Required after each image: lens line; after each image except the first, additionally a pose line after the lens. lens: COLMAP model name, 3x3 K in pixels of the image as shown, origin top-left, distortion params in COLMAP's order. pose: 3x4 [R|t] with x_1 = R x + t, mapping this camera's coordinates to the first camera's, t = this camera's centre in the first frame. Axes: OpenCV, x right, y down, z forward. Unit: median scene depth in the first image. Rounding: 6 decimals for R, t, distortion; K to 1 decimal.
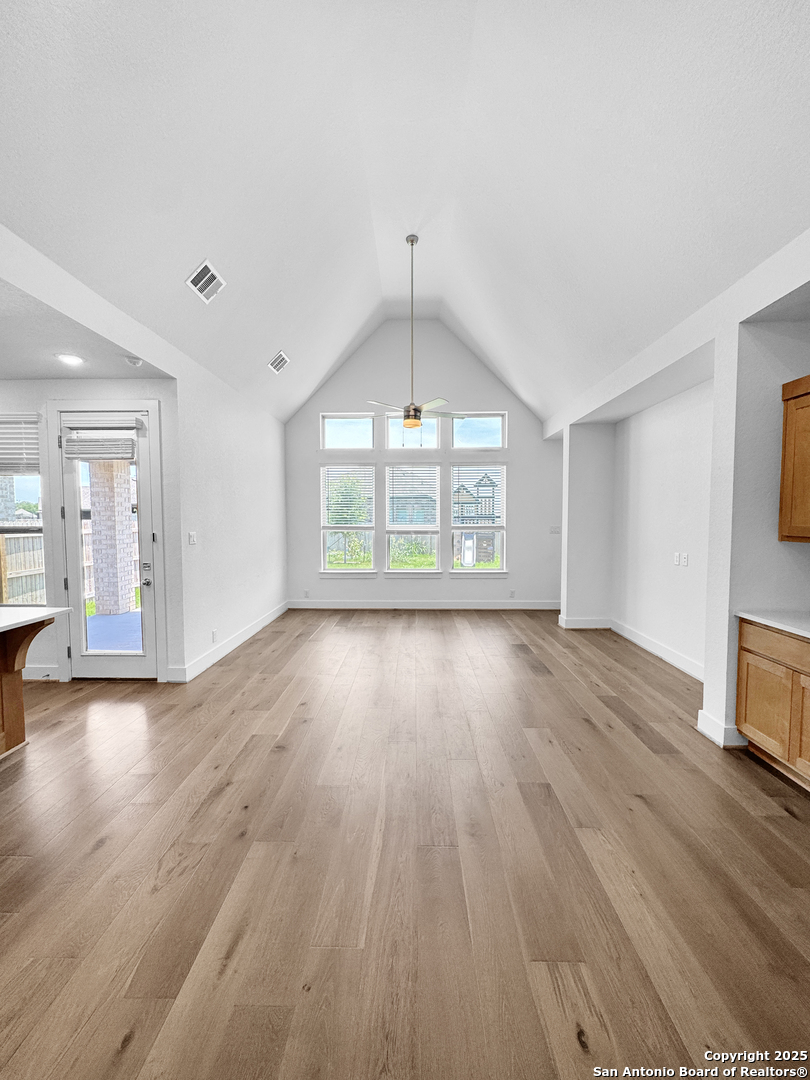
lens RADIAL K [[430.8, 0, 405.7], [0, 430.8, 538.9], [0, 0, 1]] dist [-0.002496, 0.000346]
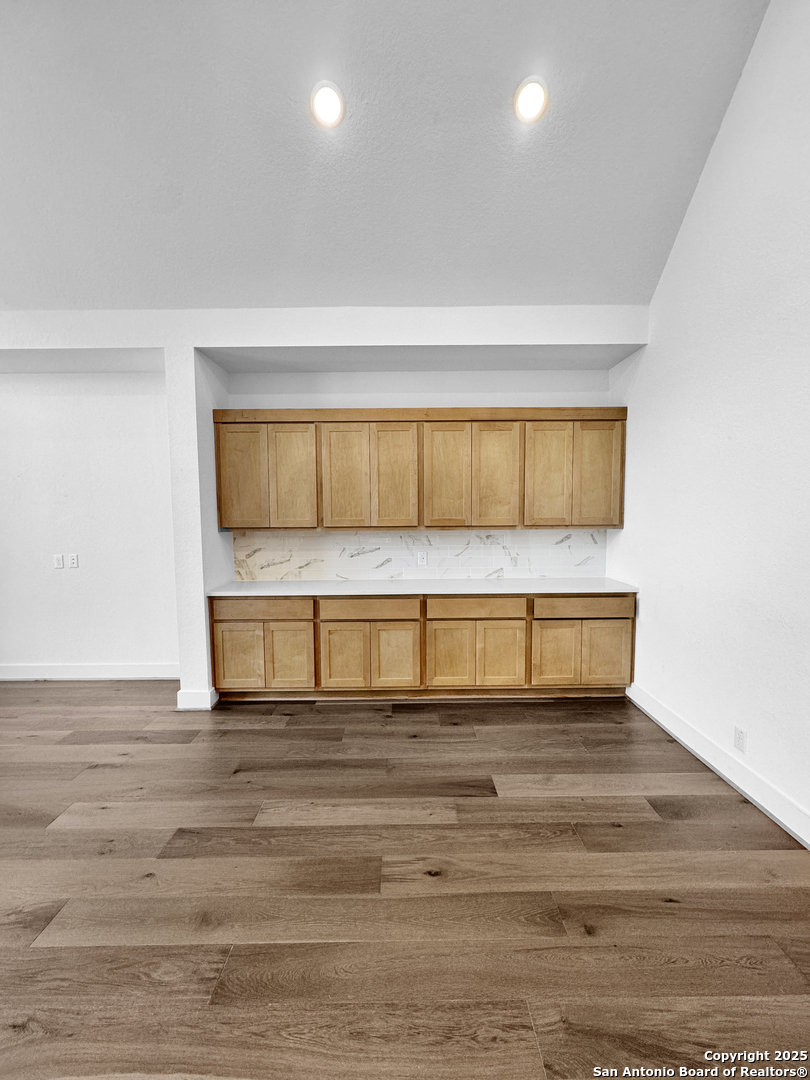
lens RADIAL K [[430.8, 0, 405.7], [0, 430.8, 538.9], [0, 0, 1]] dist [-0.002496, 0.000346]
pose [[-0.026797, -0.063125, 0.997646, -0.305668], [0.058090, 0.996219, 0.064595, -0.017927], [-0.997952, 0.059684, -0.023028, 0.336865]]
